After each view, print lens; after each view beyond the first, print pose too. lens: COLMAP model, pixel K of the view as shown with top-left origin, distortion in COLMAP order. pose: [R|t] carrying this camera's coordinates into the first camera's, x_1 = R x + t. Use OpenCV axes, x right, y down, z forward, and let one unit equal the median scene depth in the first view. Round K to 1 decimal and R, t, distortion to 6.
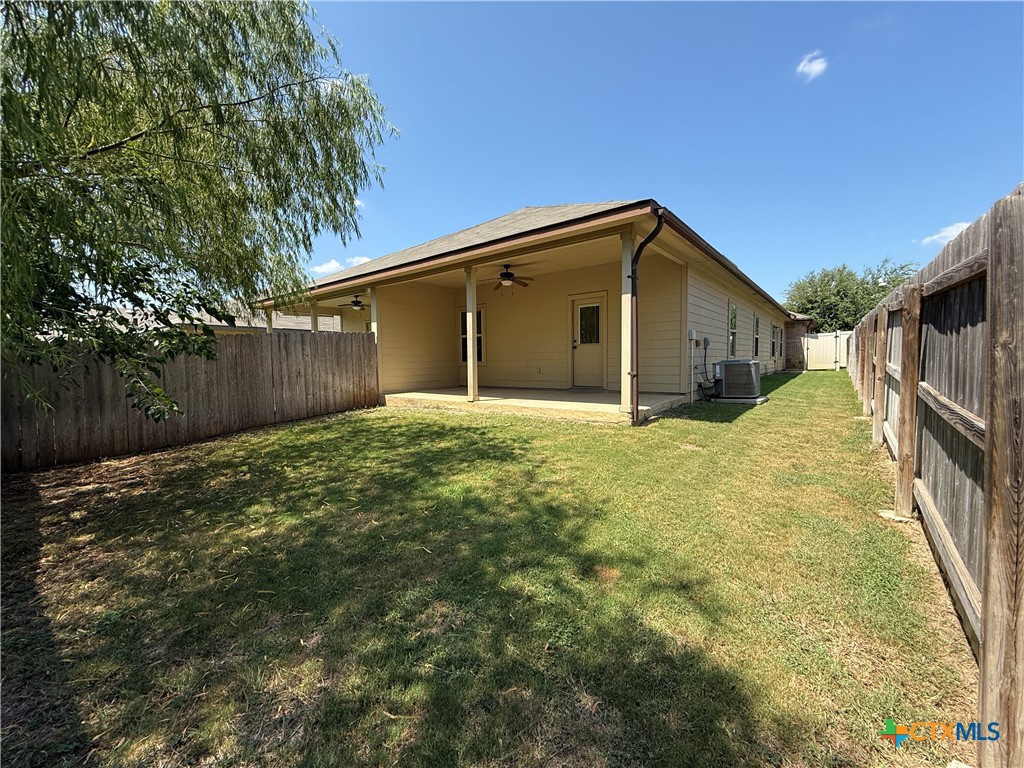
lens RADIAL K [[408.8, 0, 506.8], [0, 408.8, 381.6], [0, 0, 1]] dist [0.000383, 0.000614]
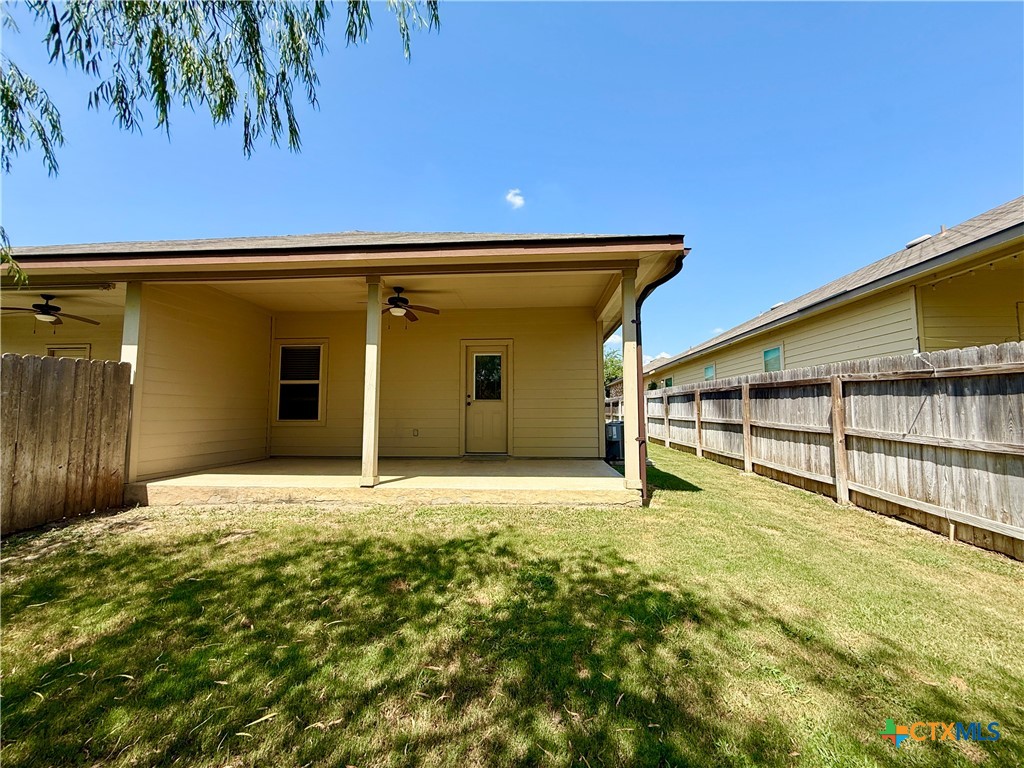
lens RADIAL K [[408.8, 0, 510.3], [0, 408.8, 384.3], [0, 0, 1]] dist [0.000383, 0.000614]
pose [[0.818005, 0.058914, 0.572186, -0.229468], [0.018848, 0.991462, -0.129029, -0.017026], [-0.574902, 0.116331, 0.809911, 0.299478]]
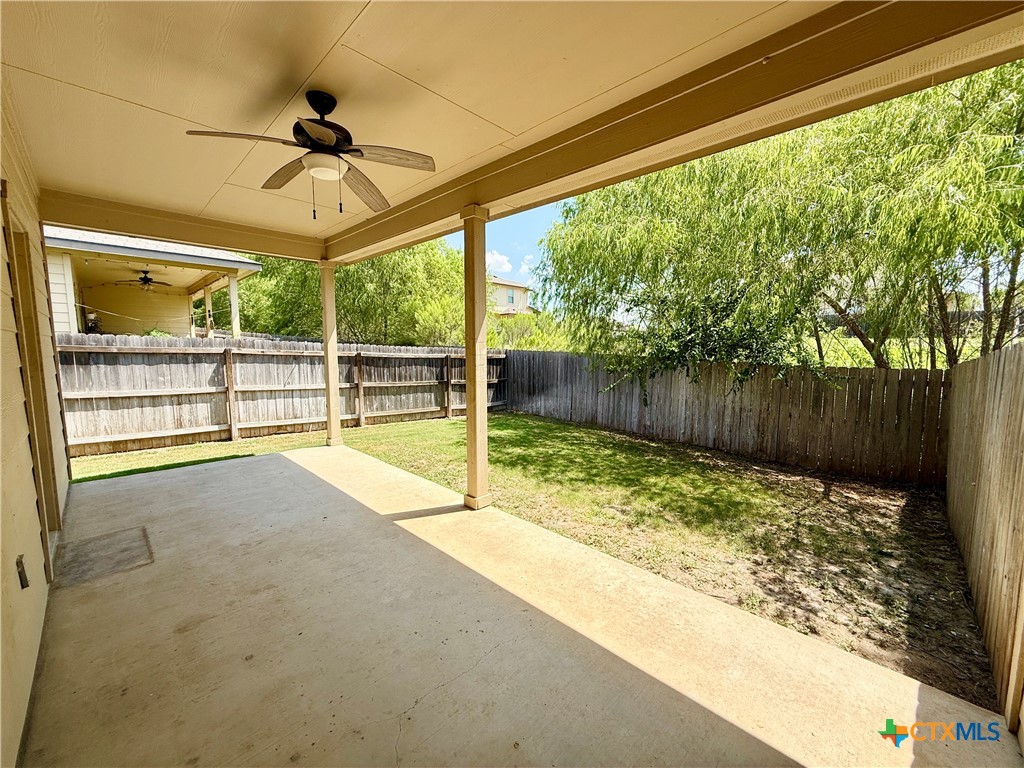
lens RADIAL K [[408.8, 0, 512.7], [0, 408.8, 384.5], [0, 0, 1]] dist [0.000383, 0.000614]
pose [[-0.995392, 0.004874, 0.095761, -0.141591], [0.019087, 0.988791, 0.148078, -0.128575], [-0.093966, 0.149223, -0.984329, 1.198174]]
